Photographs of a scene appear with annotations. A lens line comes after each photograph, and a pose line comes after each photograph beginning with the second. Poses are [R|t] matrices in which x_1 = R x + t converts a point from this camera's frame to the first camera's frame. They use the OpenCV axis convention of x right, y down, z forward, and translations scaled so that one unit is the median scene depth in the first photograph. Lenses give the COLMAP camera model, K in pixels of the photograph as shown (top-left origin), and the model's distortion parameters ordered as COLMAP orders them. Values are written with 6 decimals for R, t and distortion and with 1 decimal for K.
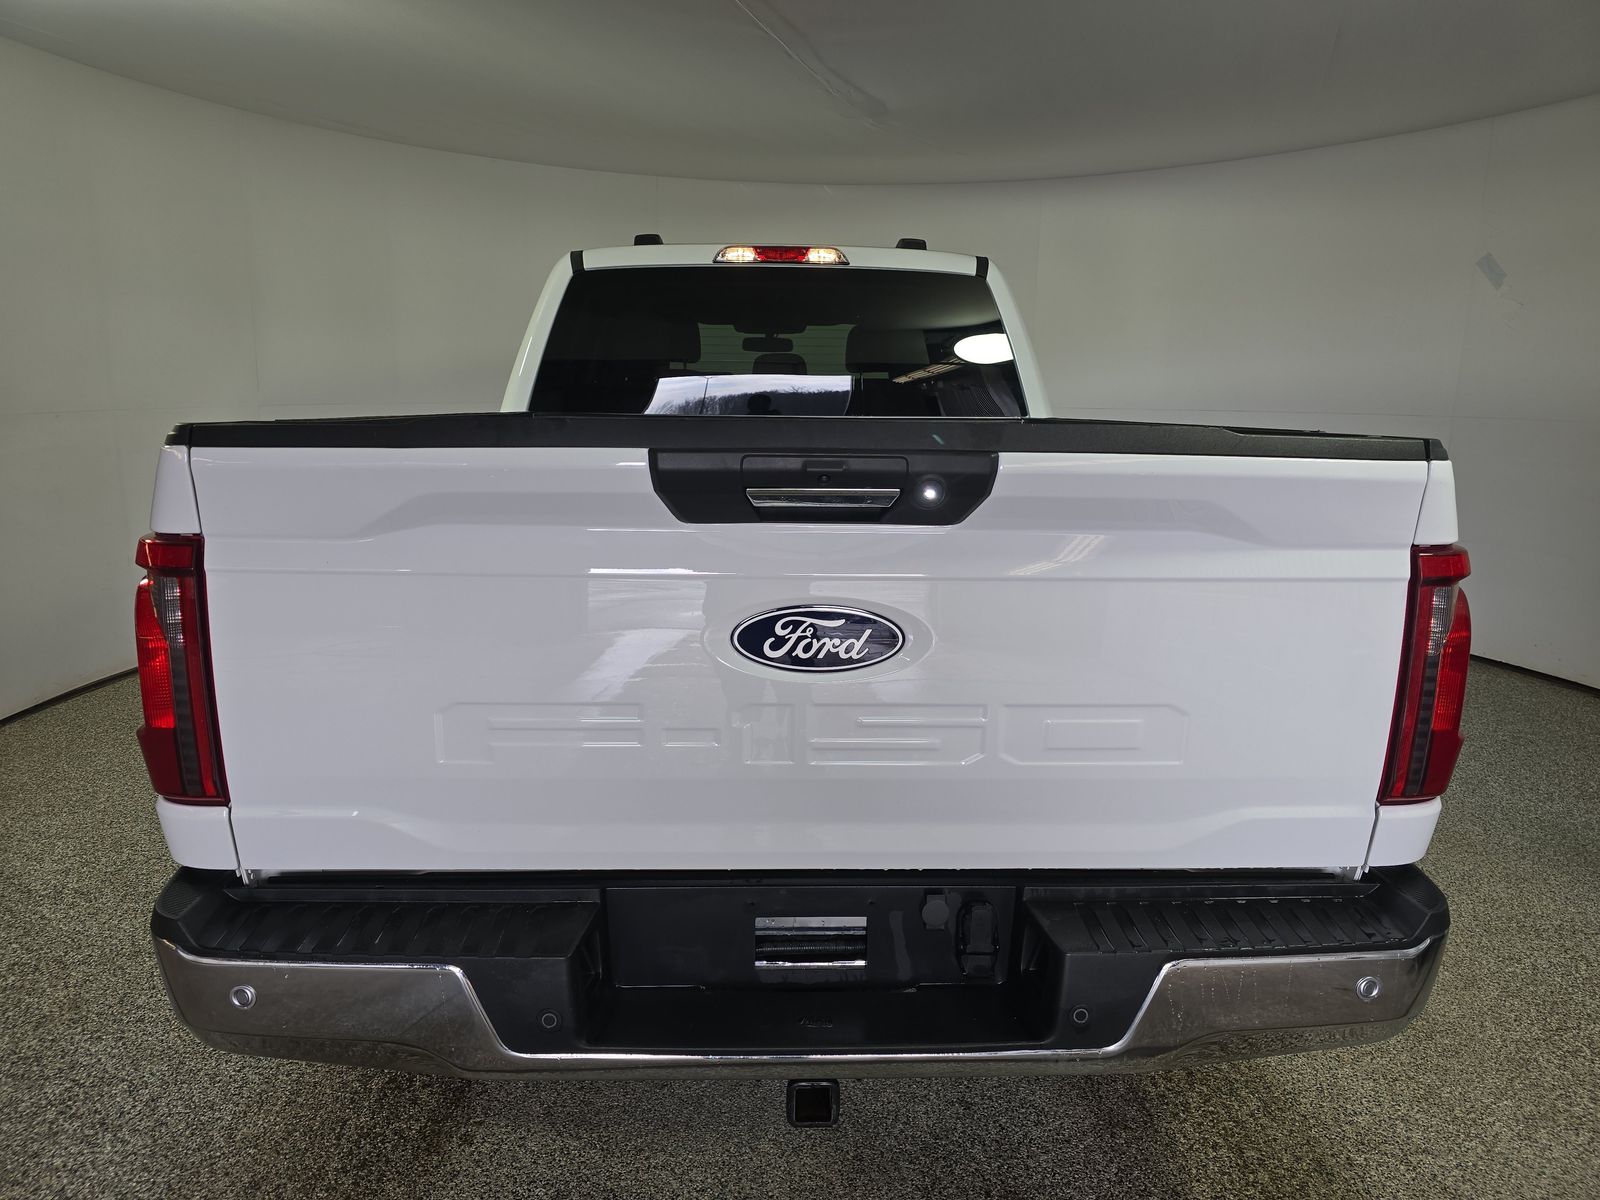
lens RADIAL K [[1084.7, 0, 795.2], [0, 1084.7, 600.9], [0, 0, 1]] dist [0.035492, -0.036082]
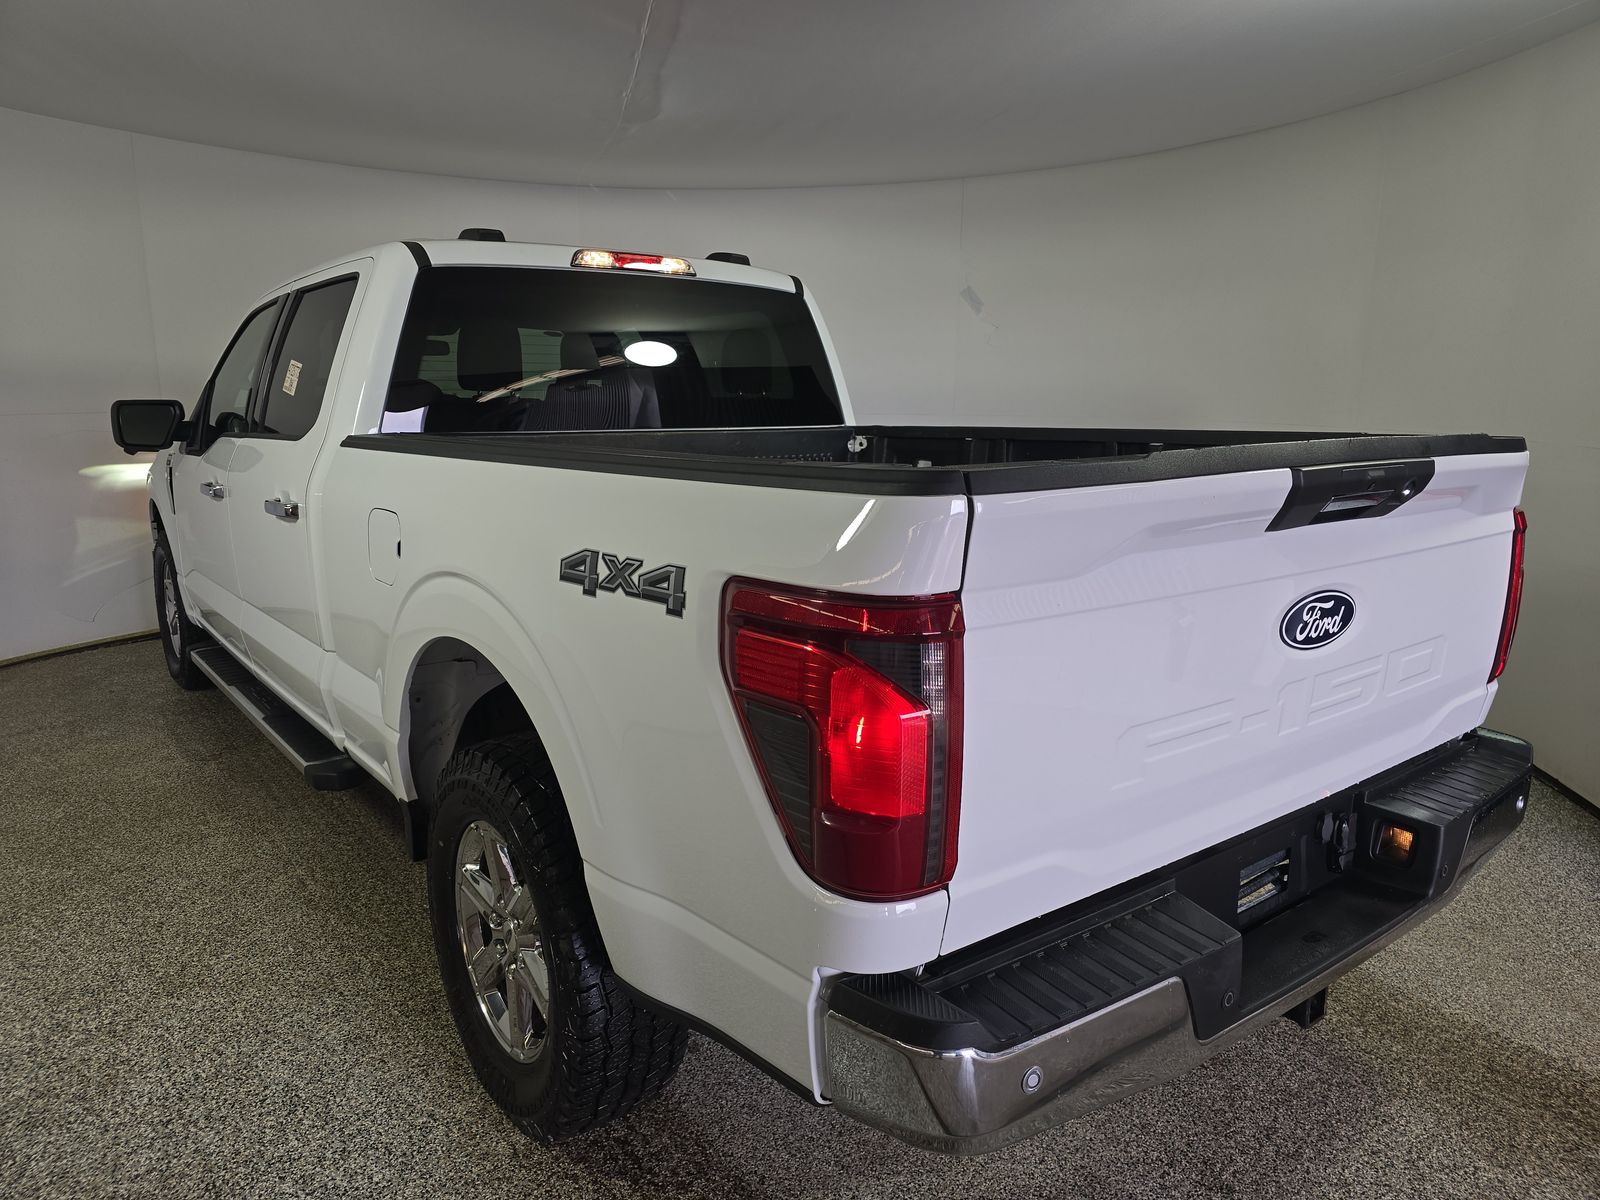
lens RADIAL K [[1084.7, 0, 808.4], [0, 1084.7, 609.1], [0, 0, 1]] dist [0.035492, -0.036082]
pose [[0.805875, -0.123756, 0.579008, -0.484261], [0.118529, 0.991837, 0.047023, -0.043030], [-0.580101, 0.030735, 0.813965, 0.144186]]
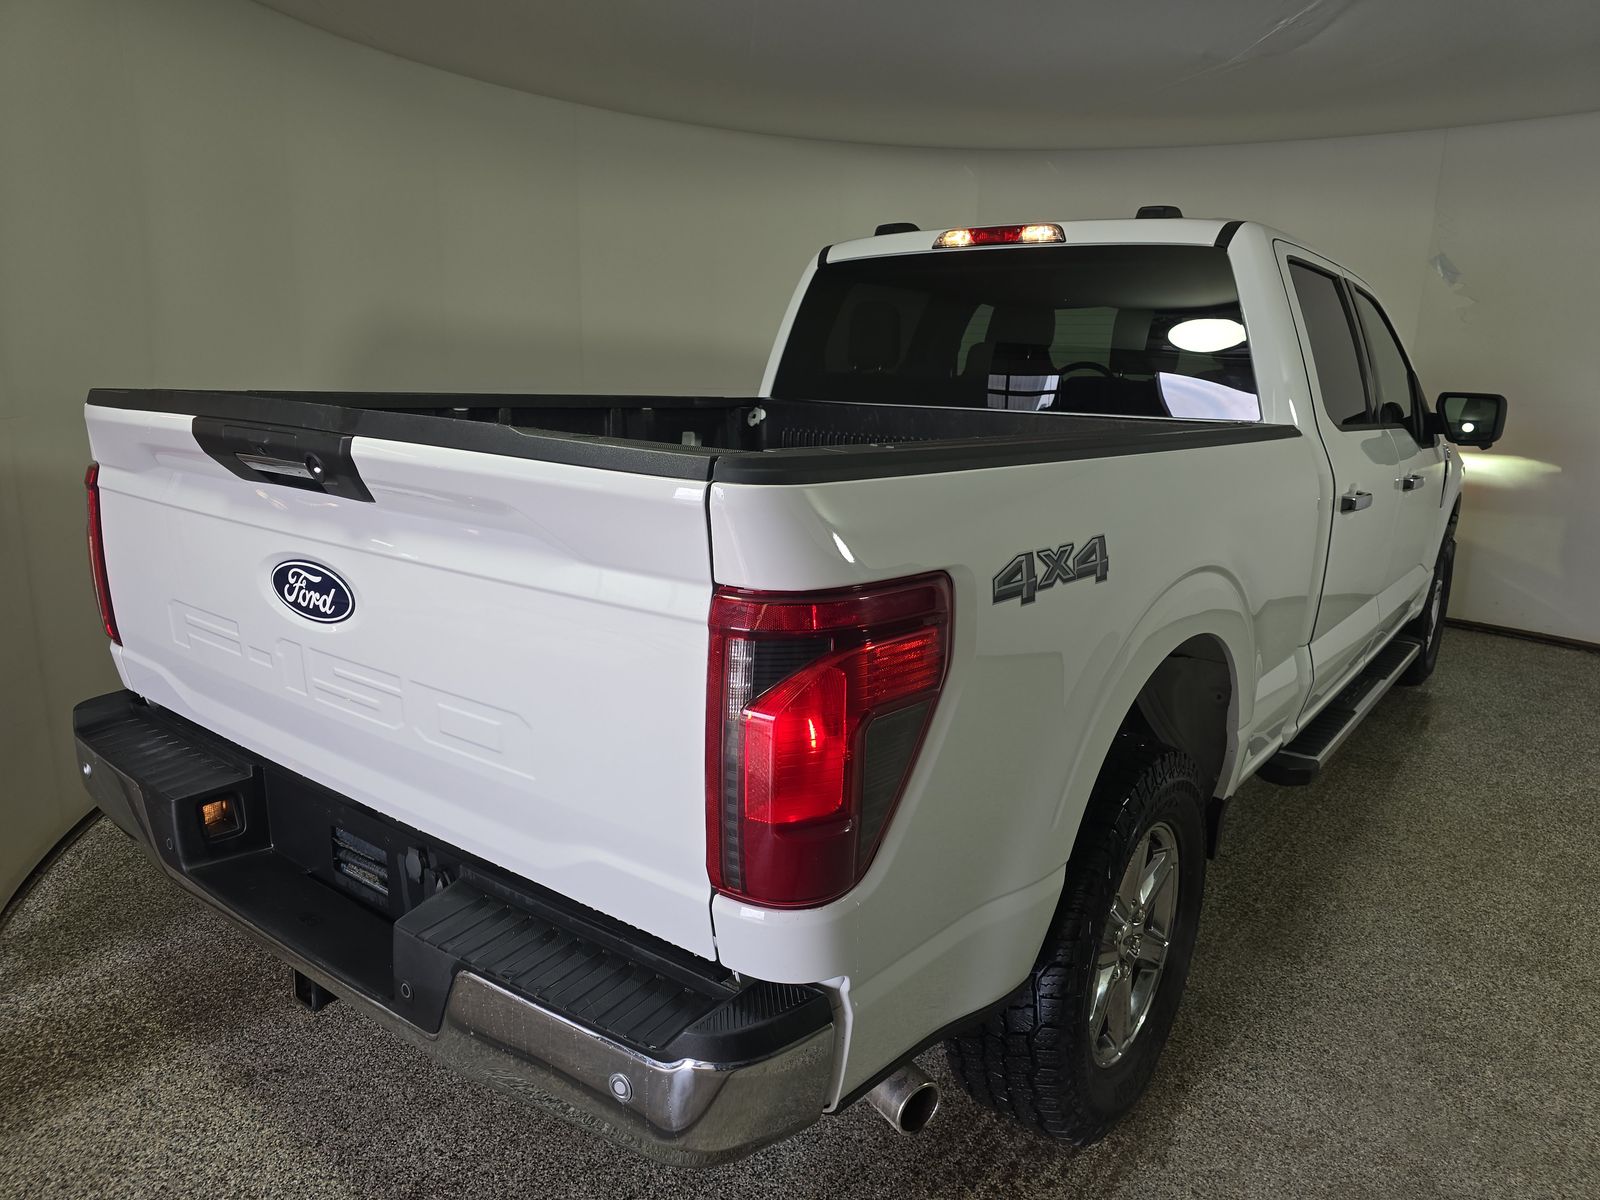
lens RADIAL K [[1084.7, 0, 792.6], [0, 1084.7, 609.8], [0, 0, 1]] dist [0.035492, -0.036082]
pose [[0.769457, 0.149714, -0.620904, 0.481506], [-0.139458, 0.988064, 0.065422, -0.039144], [0.623288, 0.036251, 0.781152, 0.176416]]
